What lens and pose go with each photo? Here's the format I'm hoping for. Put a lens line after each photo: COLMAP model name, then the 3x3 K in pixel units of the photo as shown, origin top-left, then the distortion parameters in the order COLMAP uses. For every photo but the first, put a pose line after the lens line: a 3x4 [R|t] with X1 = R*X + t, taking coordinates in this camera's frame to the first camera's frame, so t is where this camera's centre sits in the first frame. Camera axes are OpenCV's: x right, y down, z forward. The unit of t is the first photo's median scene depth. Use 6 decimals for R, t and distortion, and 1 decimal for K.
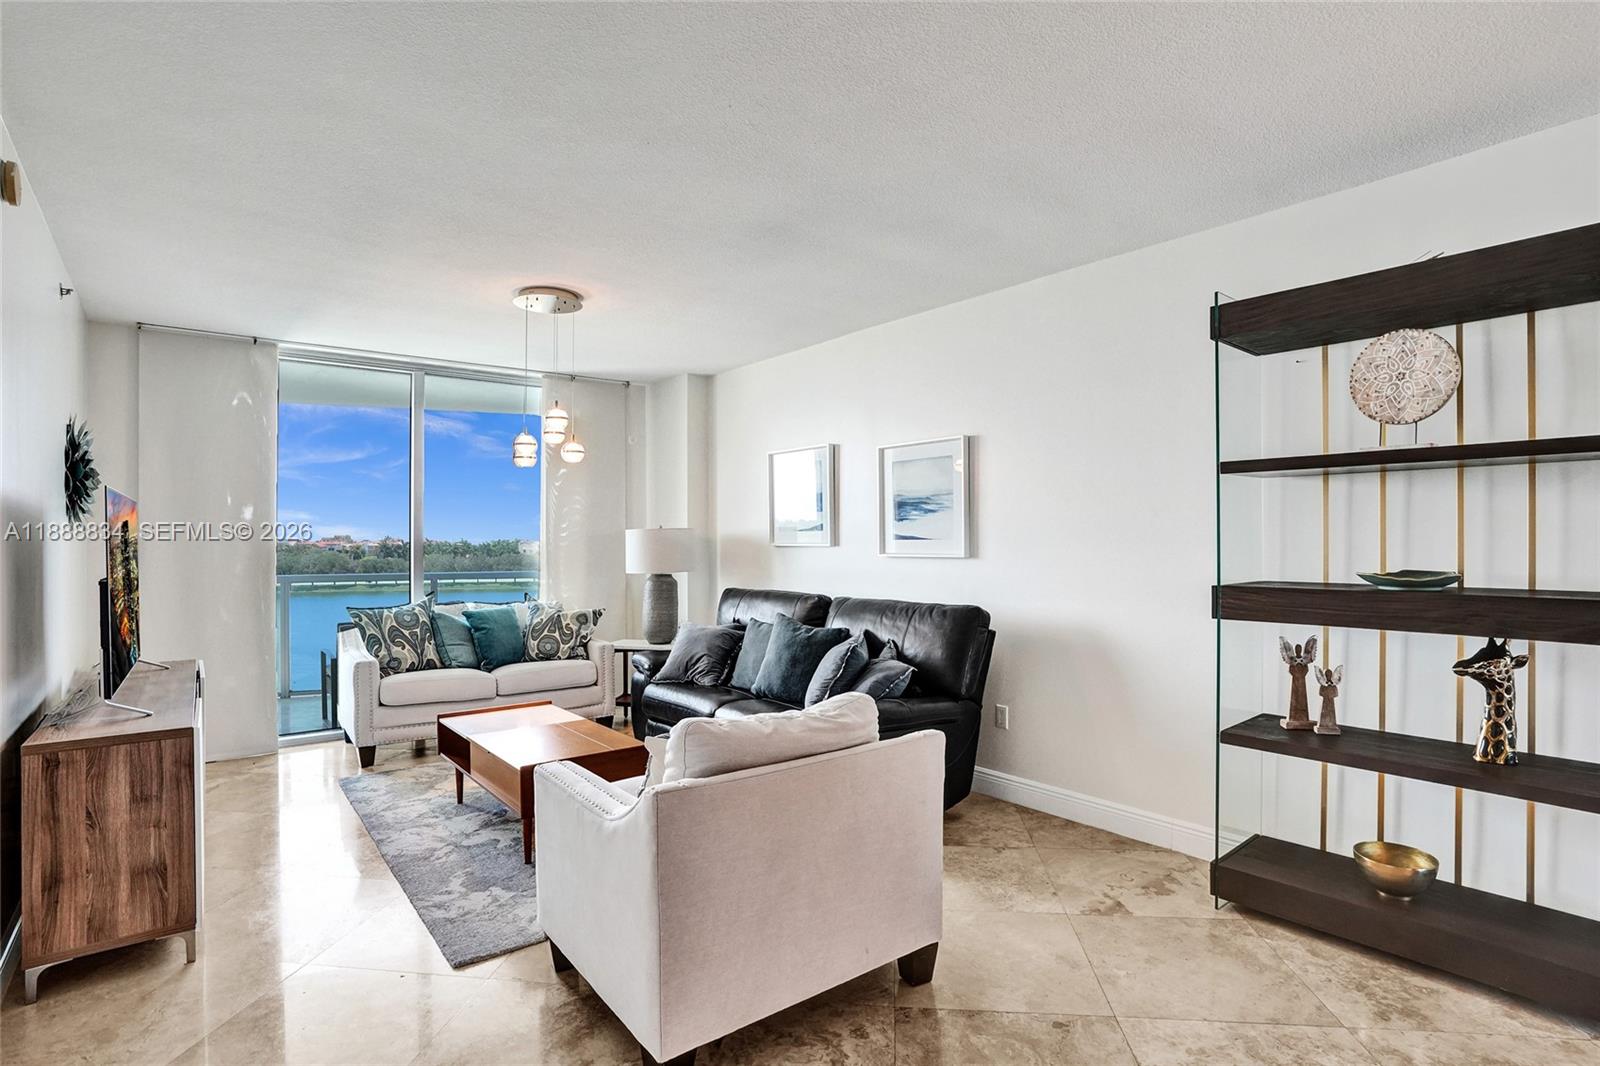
lens RADIAL K [[772.4, 0, 802.5], [0, 772.4, 540.7], [0, 0, 1]] dist [-0.075233, 0.032916]
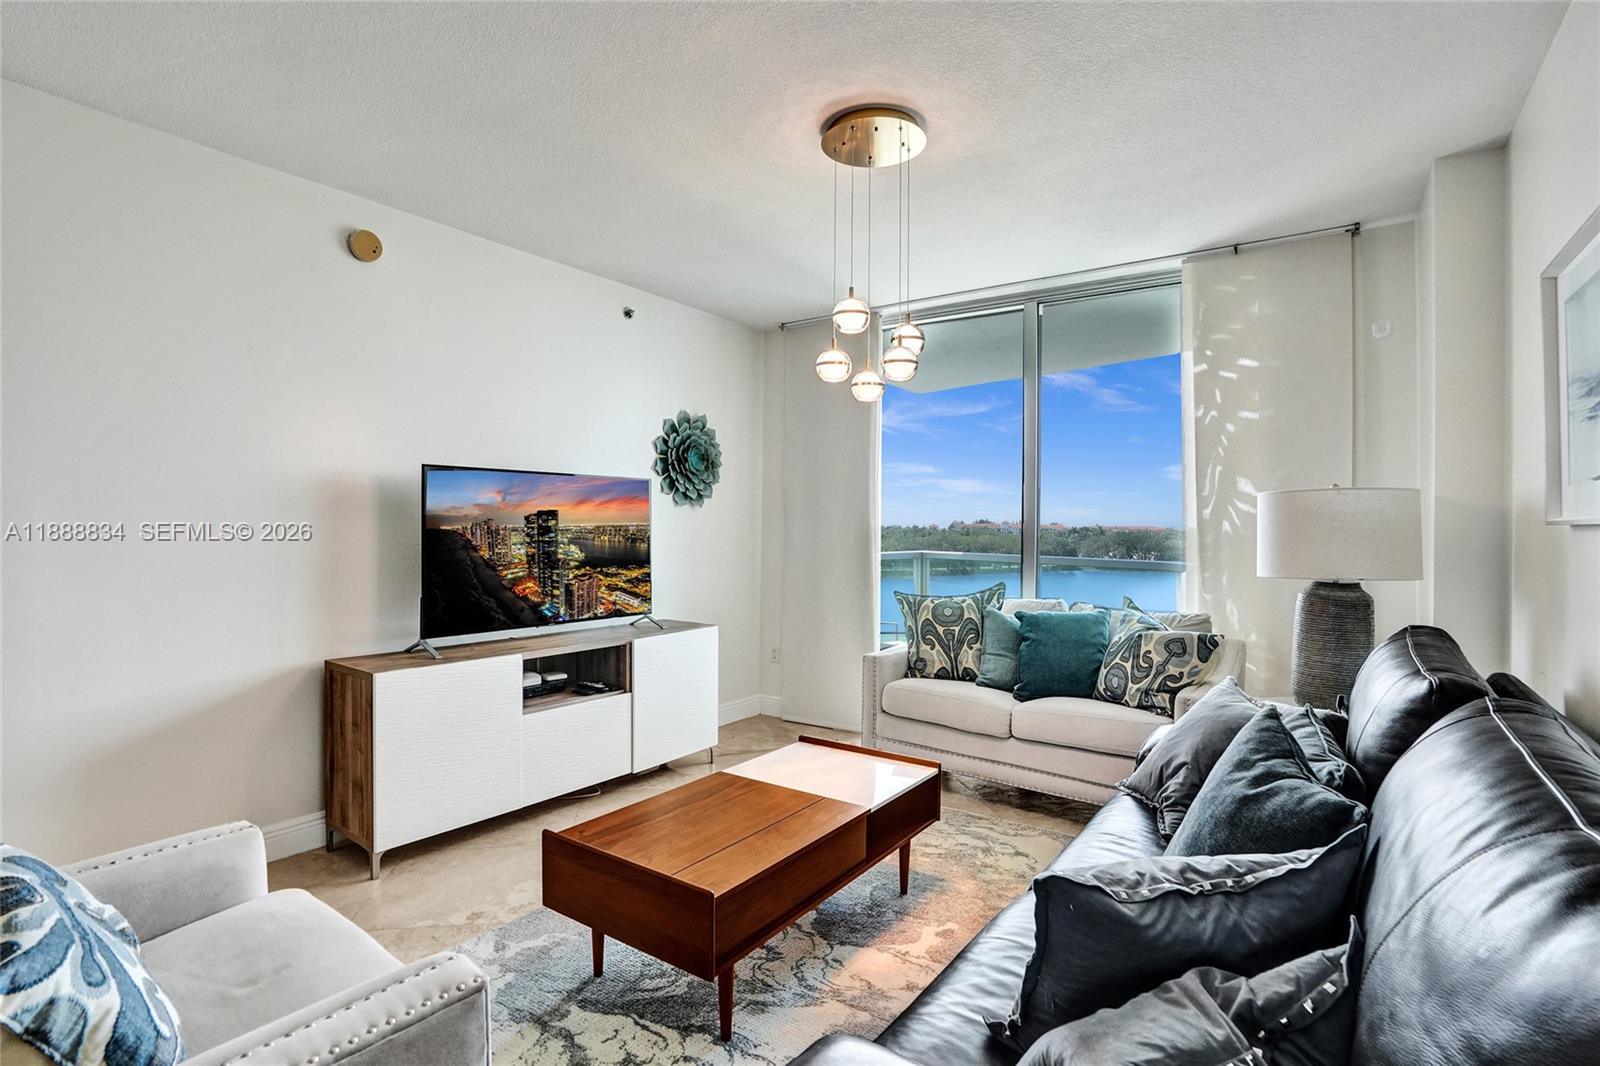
lens RADIAL K [[753.9, 0, 809.7], [0, 753.9, 539.2], [0, 0, 1]] dist [-0.069043, 0.032859]
pose [[0.280125, 0.017988, -0.959795, 0.206483], [-0.006906, 0.999836, 0.016723, 0.012094], [0.959939, 0.001944, 0.280203, 0.637158]]
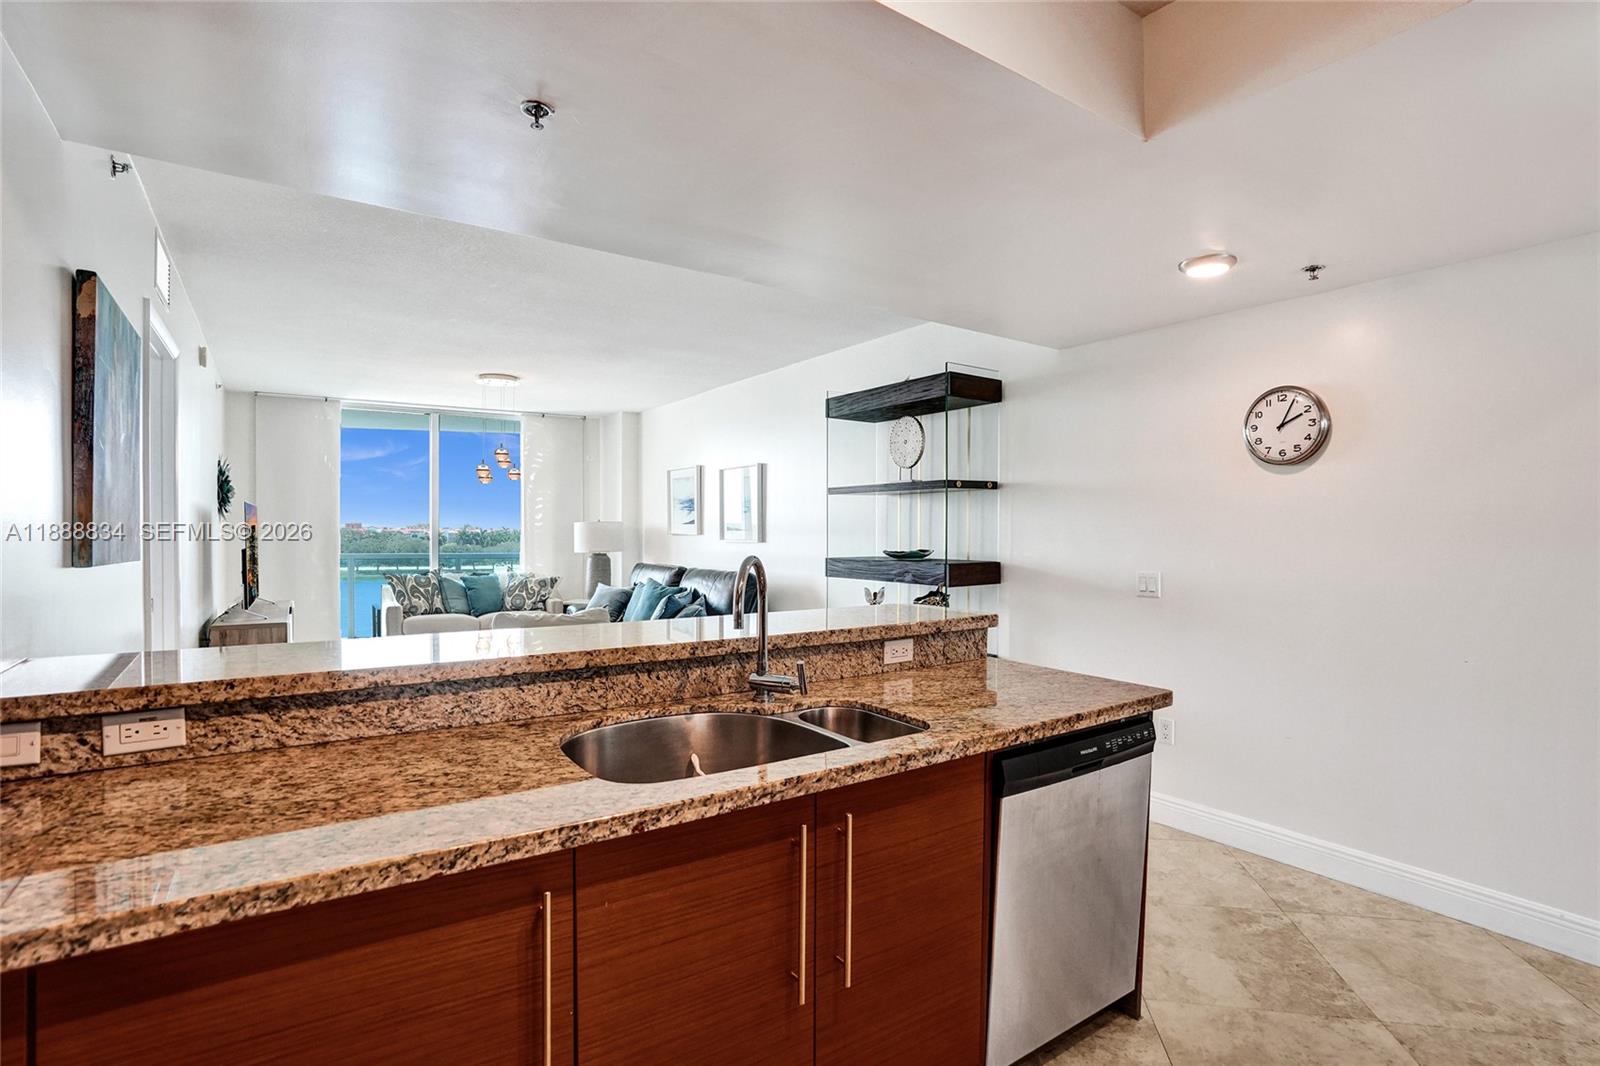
lens RADIAL K [[753.9, 0, 809.7], [0, 753.9, 539.2], [0, 0, 1]] dist [-0.069043, 0.032859]
pose [[0.997547, 0.006872, -0.069664, 0.360328], [-0.006095, 0.999917, 0.011363, -0.002142], [0.069737, -0.010910, 0.997506, -0.434759]]
